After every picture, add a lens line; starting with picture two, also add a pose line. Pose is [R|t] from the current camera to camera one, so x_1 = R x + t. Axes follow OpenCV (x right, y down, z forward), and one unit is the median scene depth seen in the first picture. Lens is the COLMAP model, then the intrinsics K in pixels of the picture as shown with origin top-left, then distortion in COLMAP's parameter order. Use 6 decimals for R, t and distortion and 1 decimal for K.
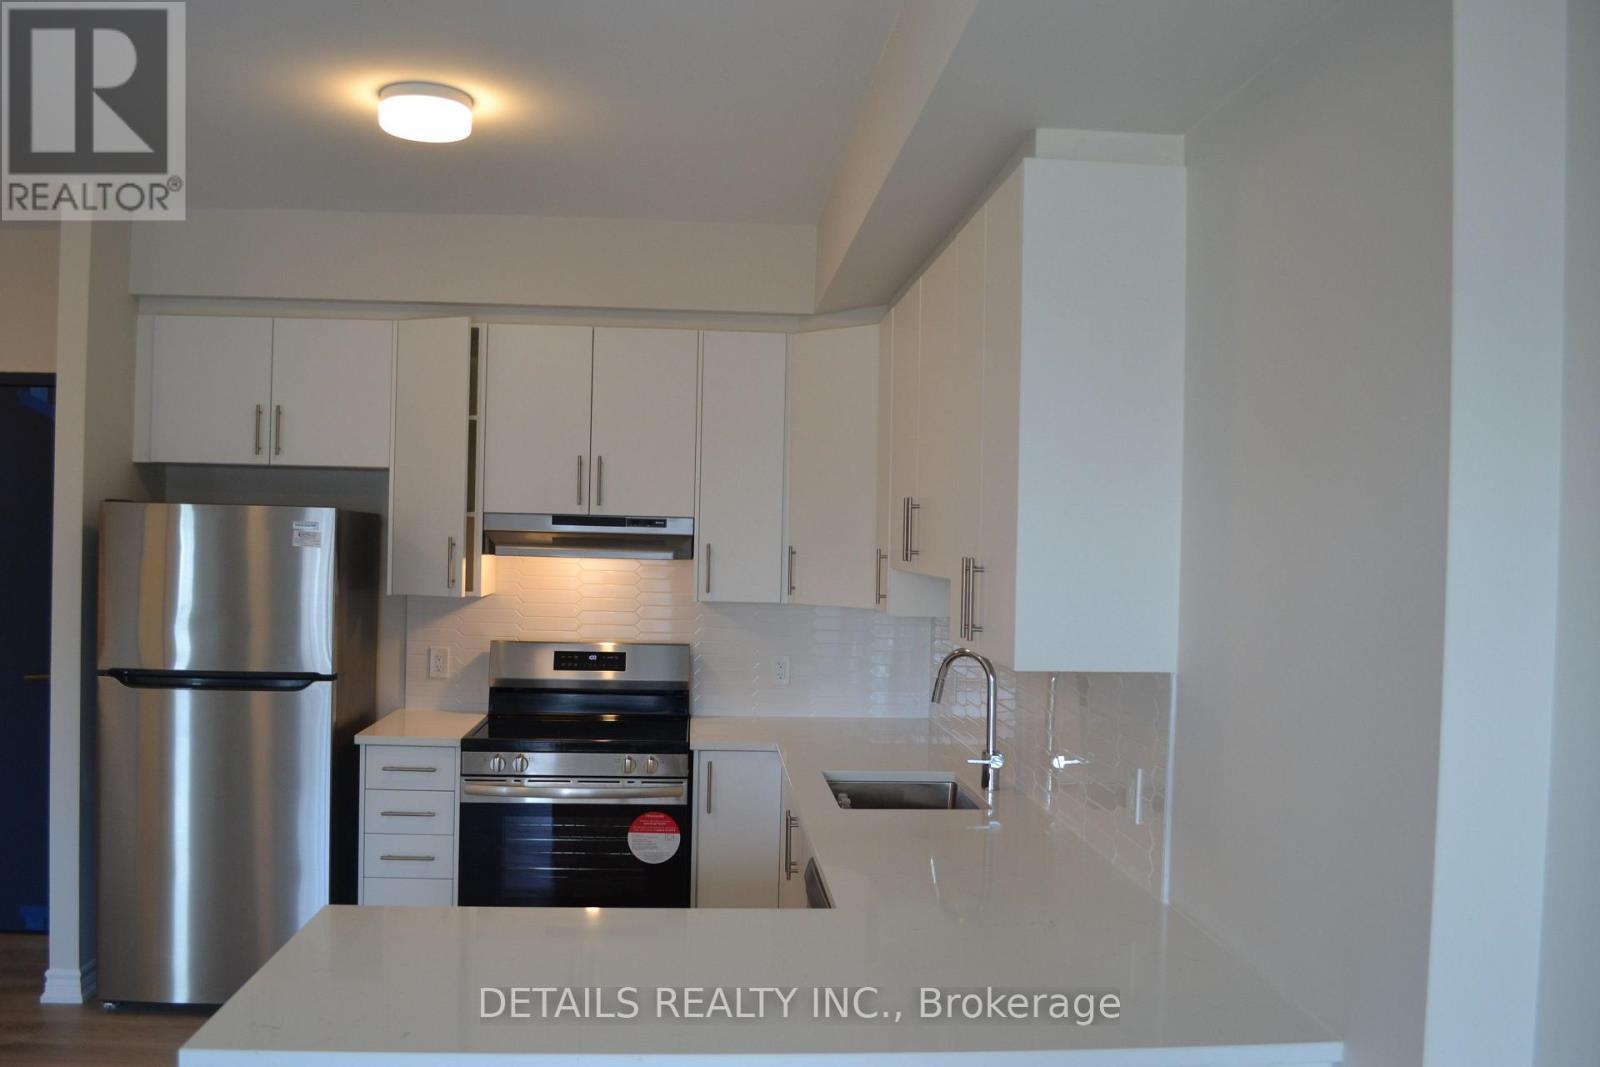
lens RADIAL K [[1283.3, 0, 792.3], [0, 1283.3, 548.0], [0, 0, 1]] dist [-0.082118, 0.007017]
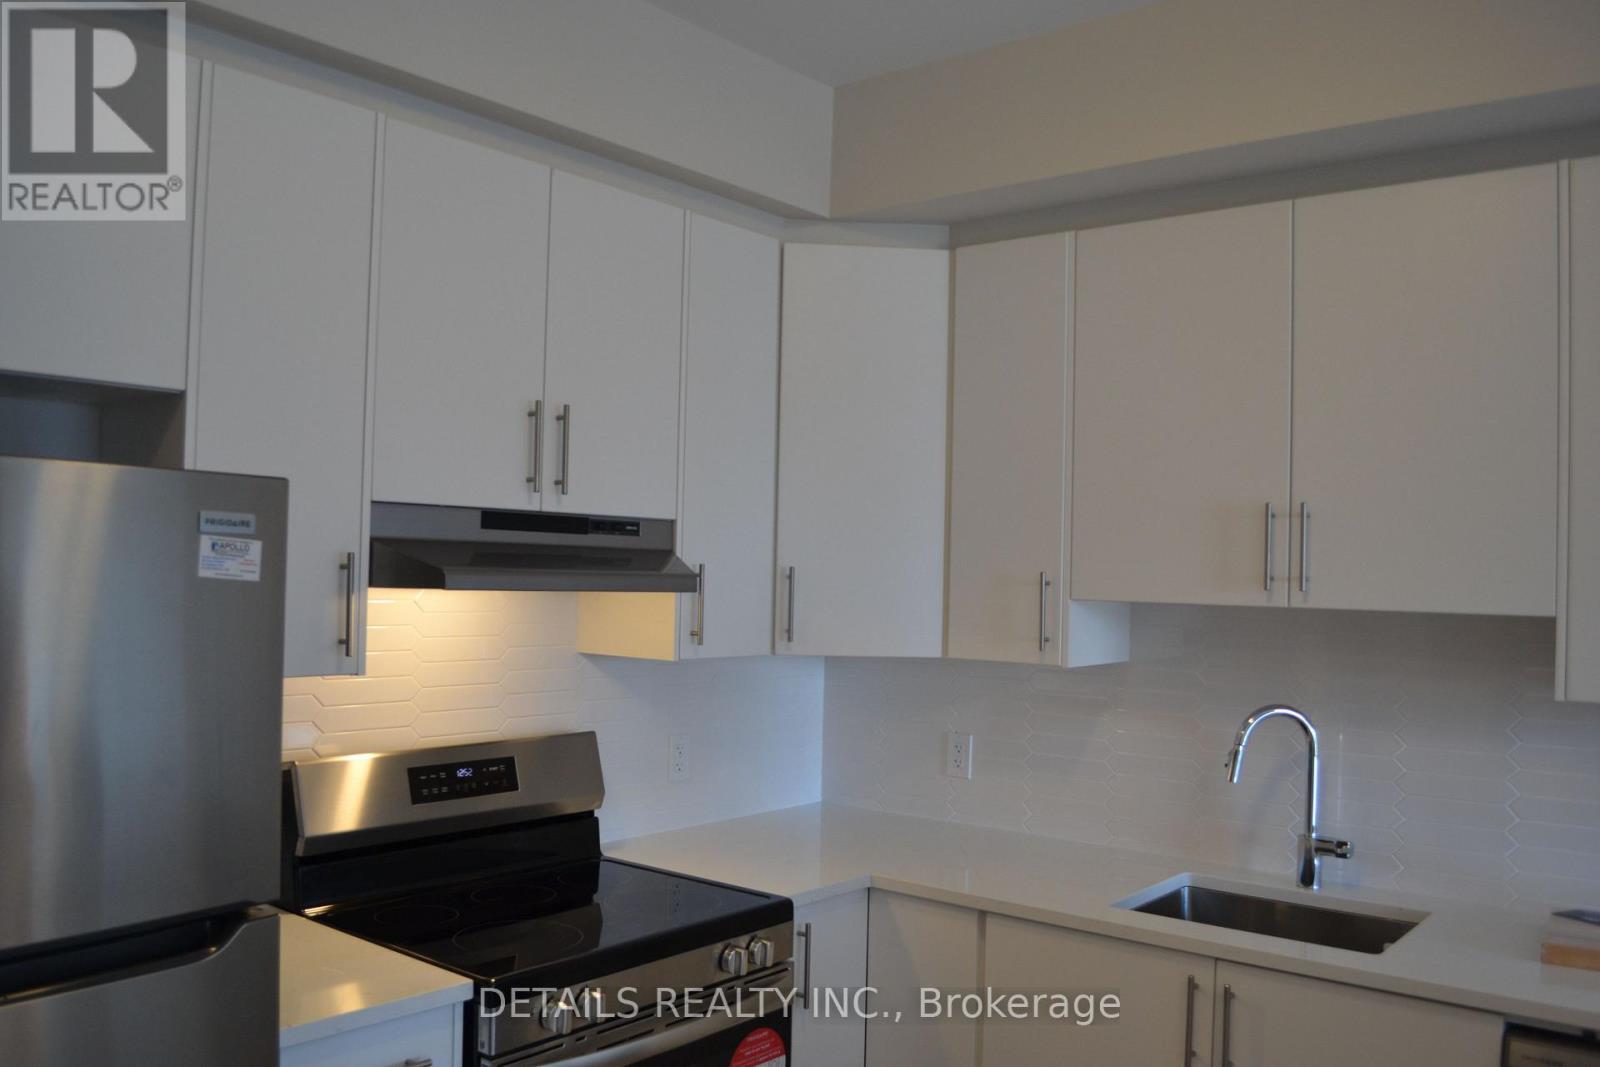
lens RADIAL K [[1328.2, 0, 791.6], [0, 1328.2, 550.0], [0, 0, 1]] dist [-0.079153, 0.009578]
pose [[0.690334, 0.003767, 0.723481, -0.526058], [-0.000885, 0.999990, -0.004362, -0.007712], [-0.723490, 0.002371, 0.690330, 0.576046]]
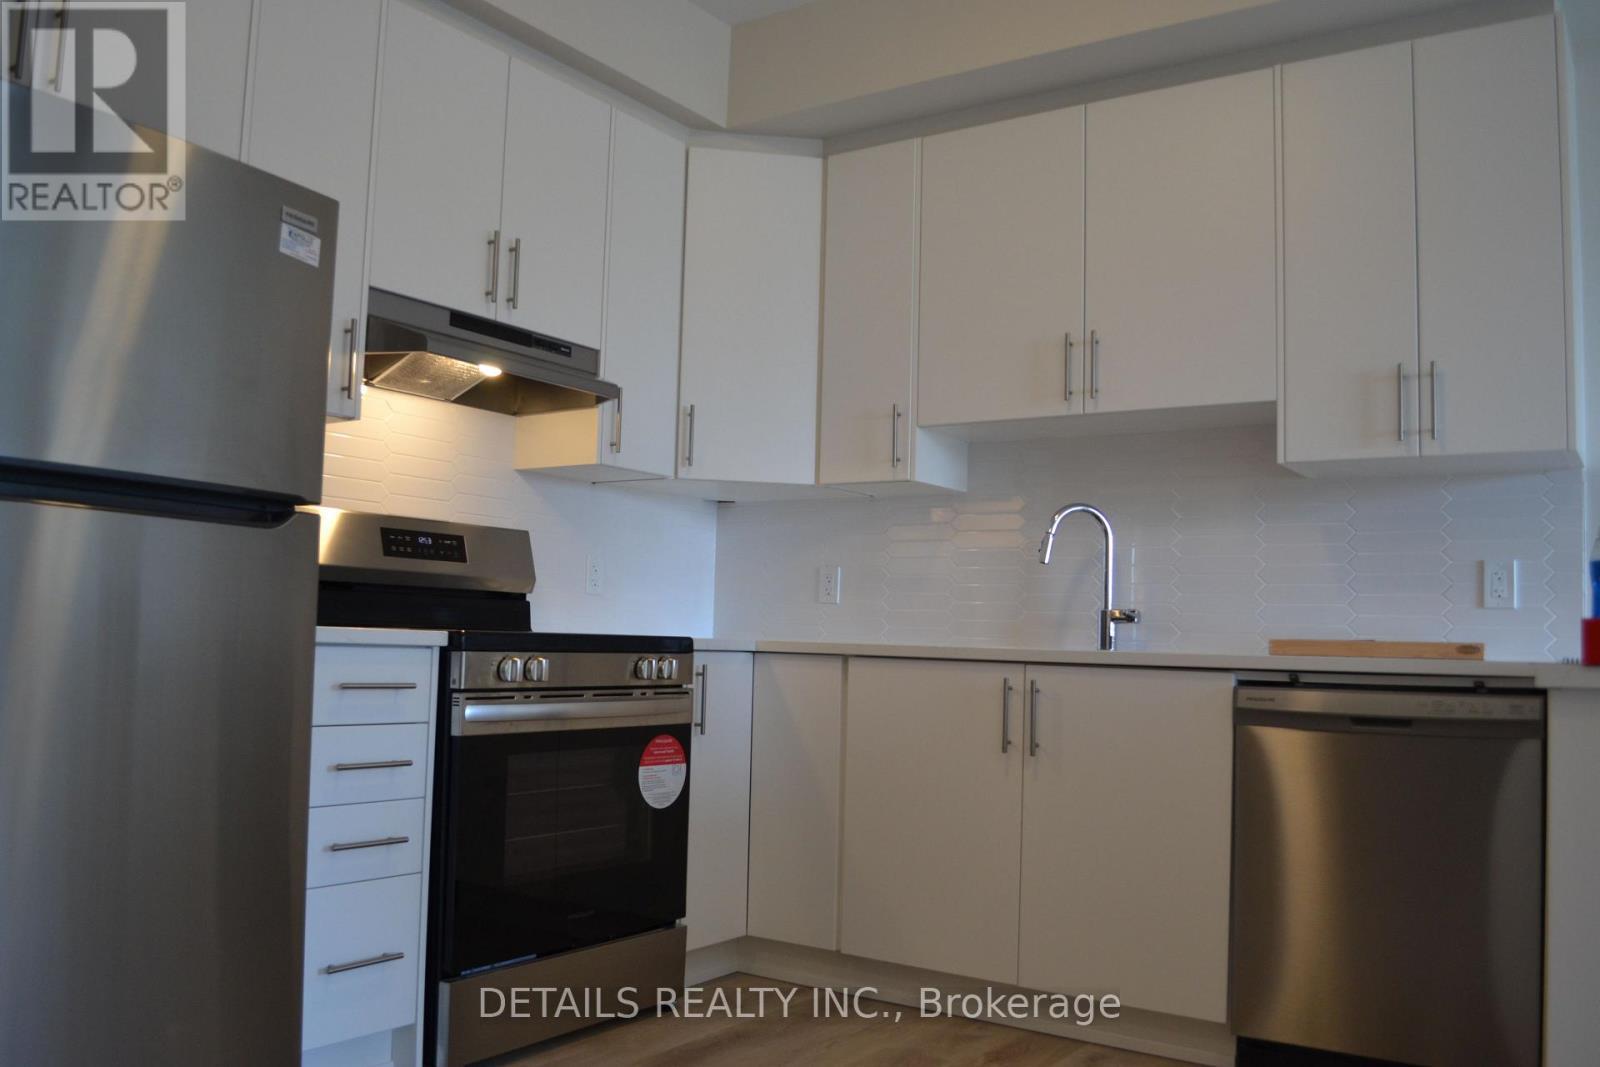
lens RADIAL K [[1328.2, 0, 791.6], [0, 1328.2, 550.0], [0, 0, 1]] dist [-0.079153, 0.009578]
pose [[0.624288, 0.046693, 0.779797, -0.644843], [-0.006946, 0.998504, -0.054228, 0.142209], [-0.781163, 0.028437, 0.623679, 0.476315]]
